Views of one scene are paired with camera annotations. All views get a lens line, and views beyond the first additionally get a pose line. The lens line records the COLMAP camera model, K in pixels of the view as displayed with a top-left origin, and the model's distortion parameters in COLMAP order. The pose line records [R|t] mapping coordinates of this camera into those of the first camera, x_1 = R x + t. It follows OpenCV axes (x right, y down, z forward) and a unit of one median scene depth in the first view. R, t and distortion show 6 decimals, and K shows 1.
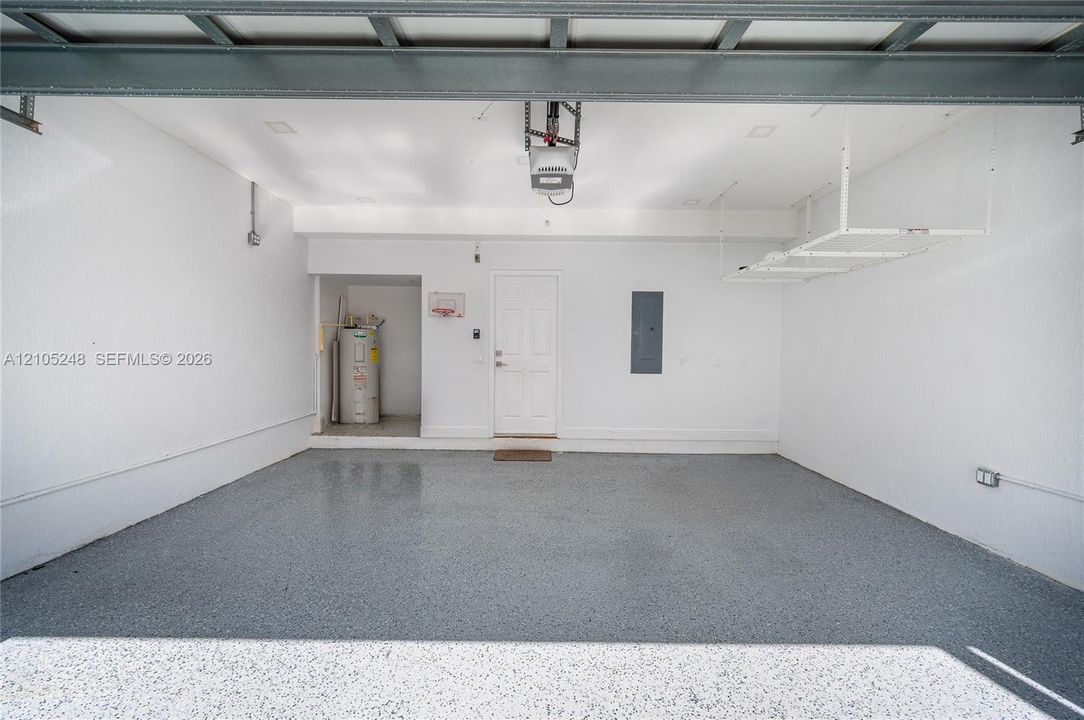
lens RADIAL K [[433.1, 0, 541.9], [0, 433.1, 364.3], [0, 0, 1]] dist [-0.000040, 0.000023]
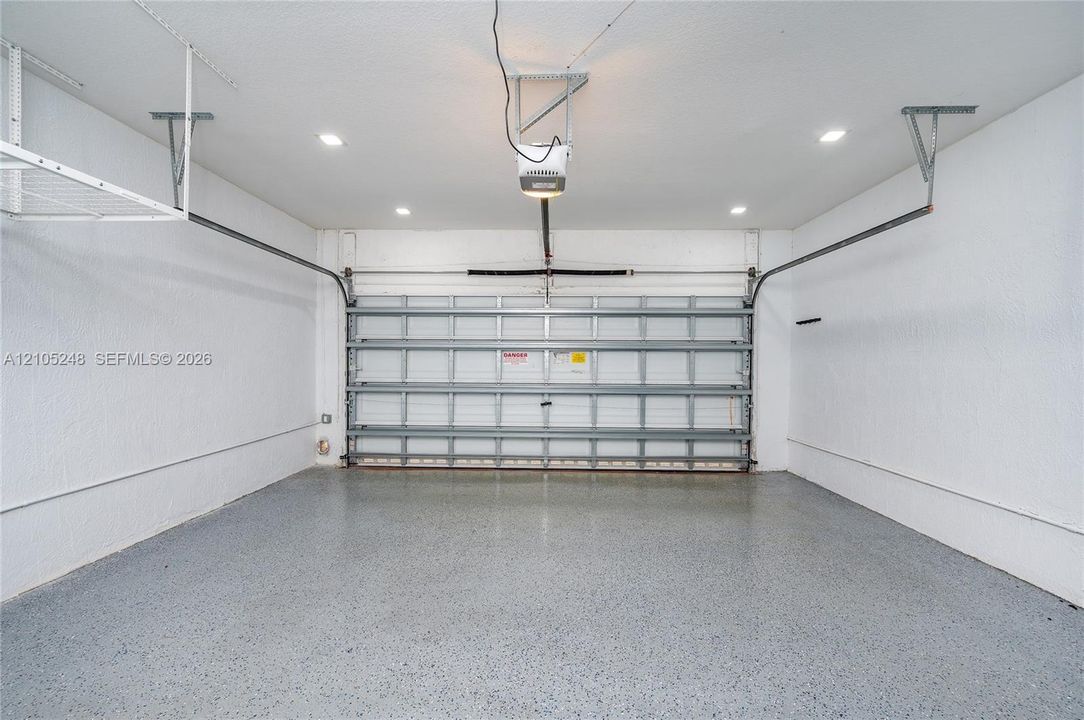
lens RADIAL K [[433.1, 0, 541.9], [0, 433.1, 364.3], [0, 0, 1]] dist [-0.000040, 0.000023]
pose [[-0.999667, -0.018297, 0.018220, 0.000560], [-0.017686, 0.999295, 0.033119, -0.068375], [-0.018813, 0.032786, -0.999285, 1.796976]]
